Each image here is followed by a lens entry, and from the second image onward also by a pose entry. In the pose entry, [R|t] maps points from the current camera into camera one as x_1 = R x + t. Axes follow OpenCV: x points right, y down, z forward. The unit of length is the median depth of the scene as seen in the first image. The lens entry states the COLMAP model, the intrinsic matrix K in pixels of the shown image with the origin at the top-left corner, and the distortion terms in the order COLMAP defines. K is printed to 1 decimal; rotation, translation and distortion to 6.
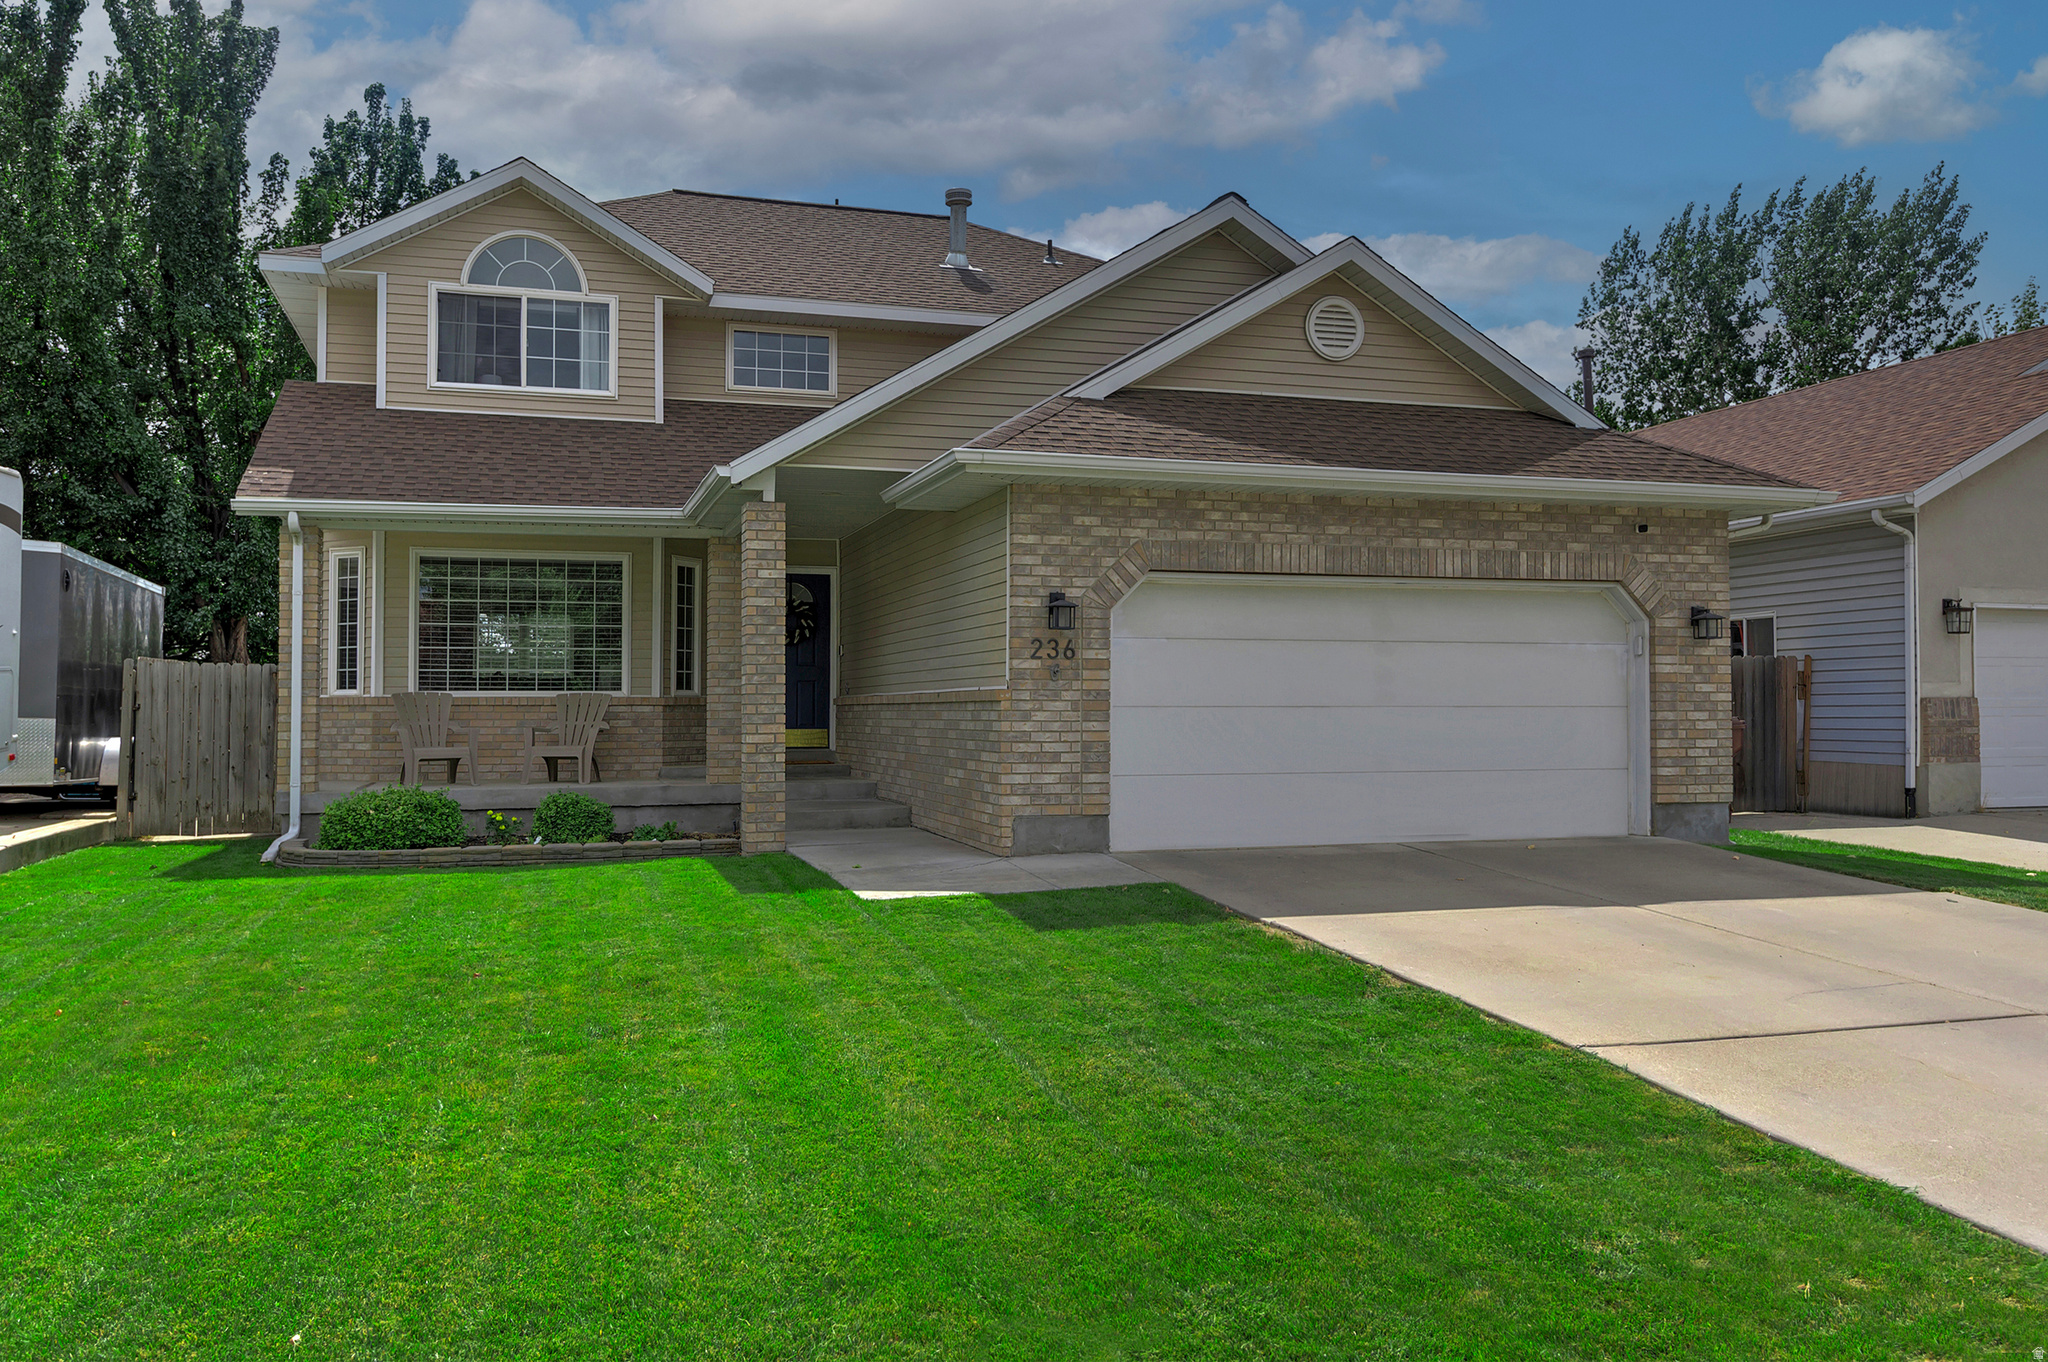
lens RADIAL K [[1429.5, 0, 1025.9], [0, 1429.5, 679.4], [0, 0, 1]] dist [0.018080, -0.017532]
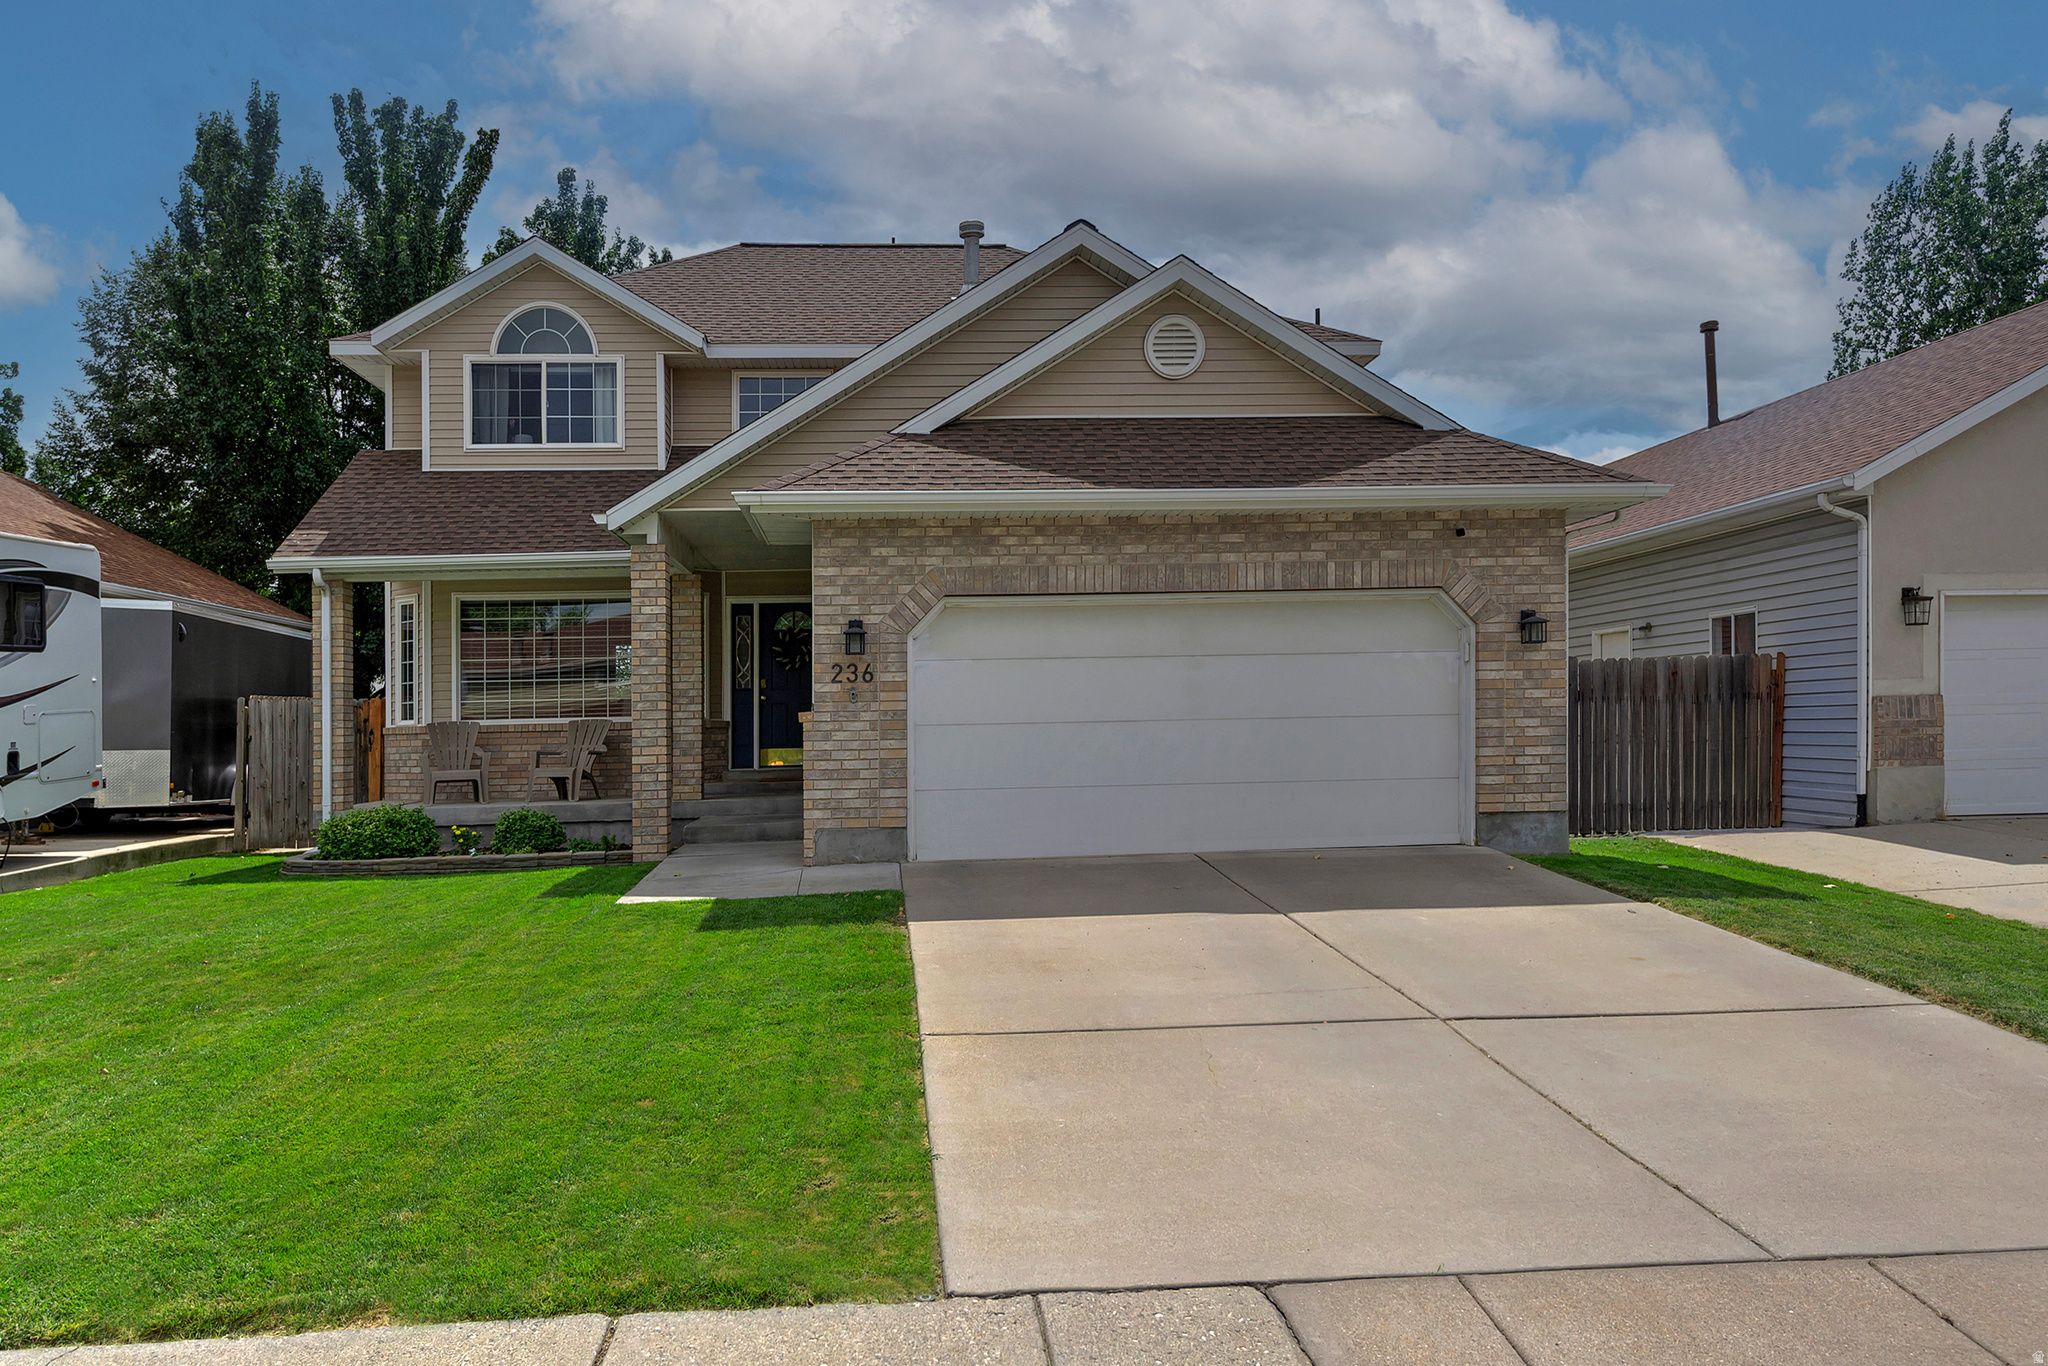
lens RADIAL K [[1450.9, 0, 1057.8], [0, 1450.9, 728.3], [0, 0, 1]] dist [0.014470, -0.001462]
pose [[0.977647, -0.018758, -0.209417, 0.329996], [0.024184, 0.999434, 0.023378, -0.001296], [0.208860, -0.027920, 0.977547, -0.027832]]
